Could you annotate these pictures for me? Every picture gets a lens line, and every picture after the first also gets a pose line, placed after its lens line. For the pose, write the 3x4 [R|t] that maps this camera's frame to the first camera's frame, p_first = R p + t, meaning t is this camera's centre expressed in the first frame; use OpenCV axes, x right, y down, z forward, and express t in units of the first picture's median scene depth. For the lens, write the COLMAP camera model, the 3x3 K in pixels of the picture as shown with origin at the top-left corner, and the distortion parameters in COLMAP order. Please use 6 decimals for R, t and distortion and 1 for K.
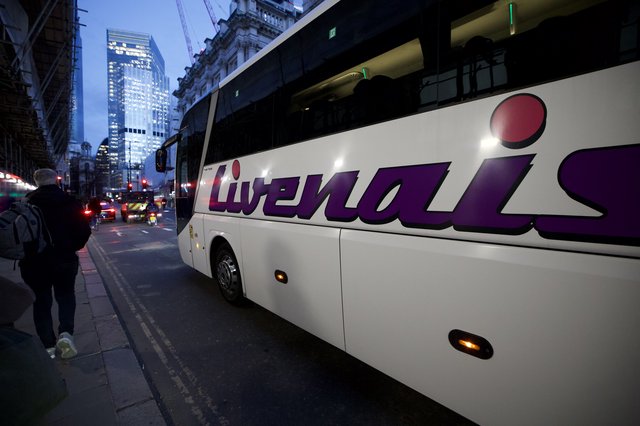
lens RADIAL K [[280.0, 0, 318.4], [0, 280.0, 212.1], [0, 0, 1]] dist [-0.043495, 0.016605]
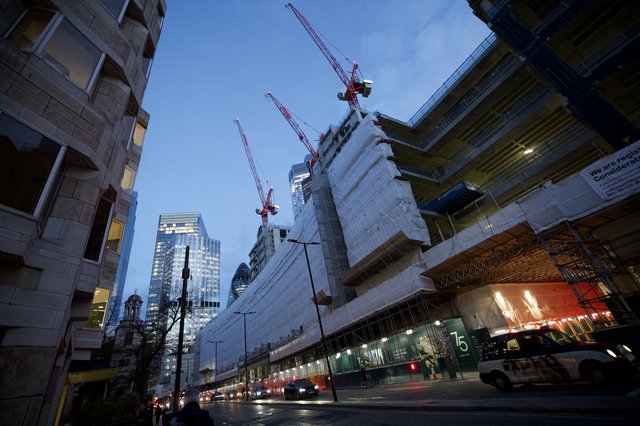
lens RADIAL K [[280.6, 0, 320.7], [0, 280.6, 211.8], [0, 0, 1]] dist [-0.046402, 0.017498]
pose [[0.979493, -0.201097, -0.012416, -0.184935], [0.162904, 0.826718, -0.538516, -0.010271], [0.118559, 0.525450, 0.842524, 0.203142]]
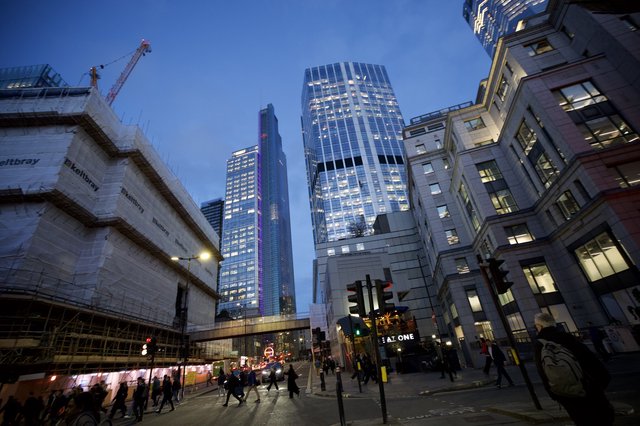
lens RADIAL K [[279.6, 0, 320.0], [0, 279.6, 213.0], [0, 0, 1]] dist [-0.039220, 0.014260]
pose [[0.726675, -0.392580, -0.563759, -0.466368], [0.080425, 0.863604, -0.497715, -0.032494], [0.682257, 0.316337, 0.659133, 0.704779]]
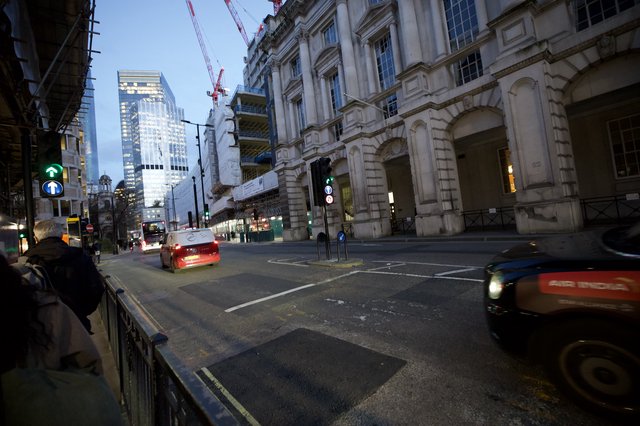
lens RADIAL K [[280.6, 0, 320.7], [0, 280.6, 211.8], [0, 0, 1]] dist [-0.046402, 0.017498]
pose [[0.993547, -0.110182, -0.026923, -0.085202], [0.107615, 0.990711, -0.083134, -0.004023], [0.035833, 0.079701, 0.996175, 0.091899]]
